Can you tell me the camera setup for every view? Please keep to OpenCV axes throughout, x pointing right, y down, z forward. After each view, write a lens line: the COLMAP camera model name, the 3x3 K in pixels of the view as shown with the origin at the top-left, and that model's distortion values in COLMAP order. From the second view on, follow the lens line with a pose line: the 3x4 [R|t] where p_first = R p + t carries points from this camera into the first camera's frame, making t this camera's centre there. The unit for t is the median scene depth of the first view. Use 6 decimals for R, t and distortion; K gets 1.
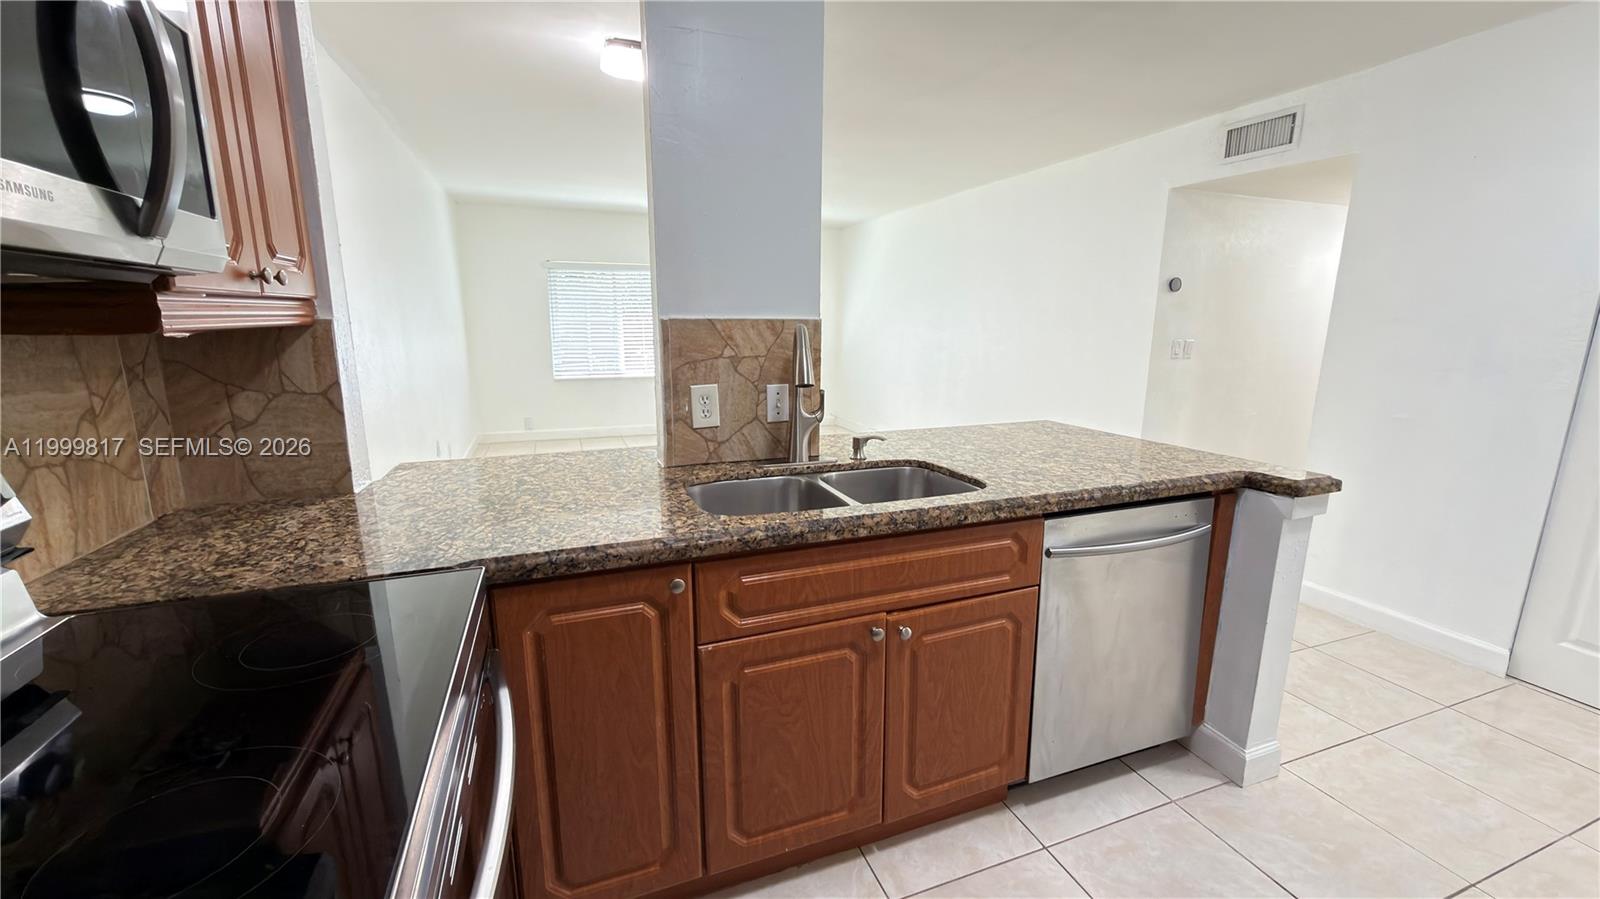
lens RADIAL K [[638.5, 0, 797.2], [0, 638.5, 448.7], [0, 0, 1]] dist [0.001205, -0.000260]
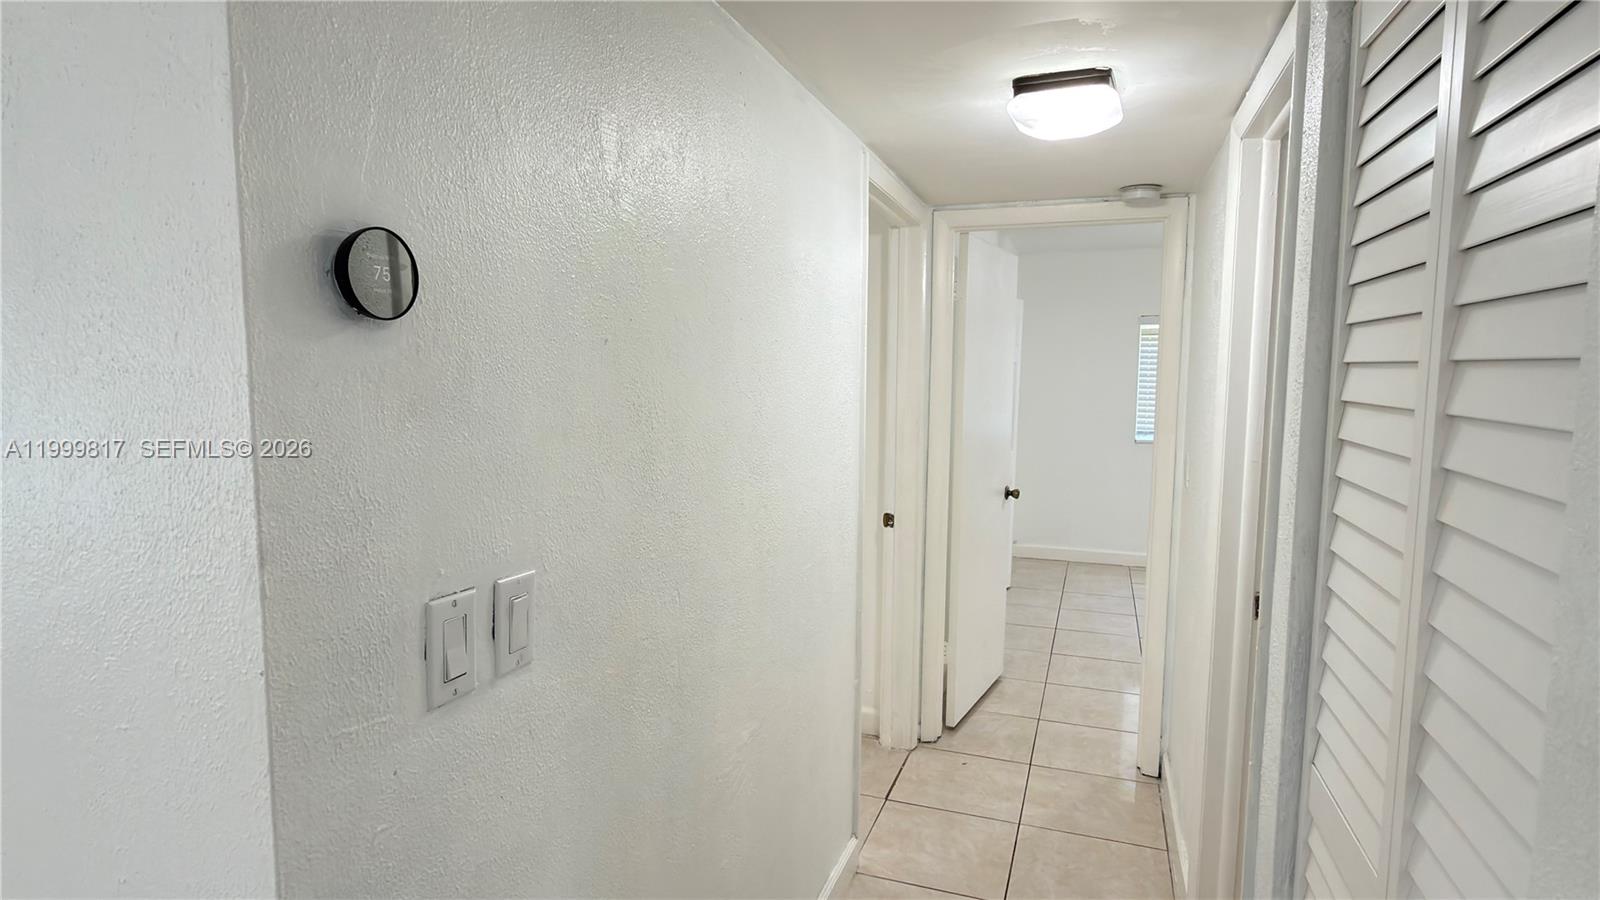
lens RADIAL K [[843.9, 0, 804.9], [0, 843.9, 456.2], [0, 0, 1]] dist [-0.001248, 0.000155]
pose [[0.643725, -0.081075, 0.760950, 1.065862], [0.148652, 0.988679, -0.020414, -0.415218], [-0.750680, 0.126257, 0.648489, 1.695439]]
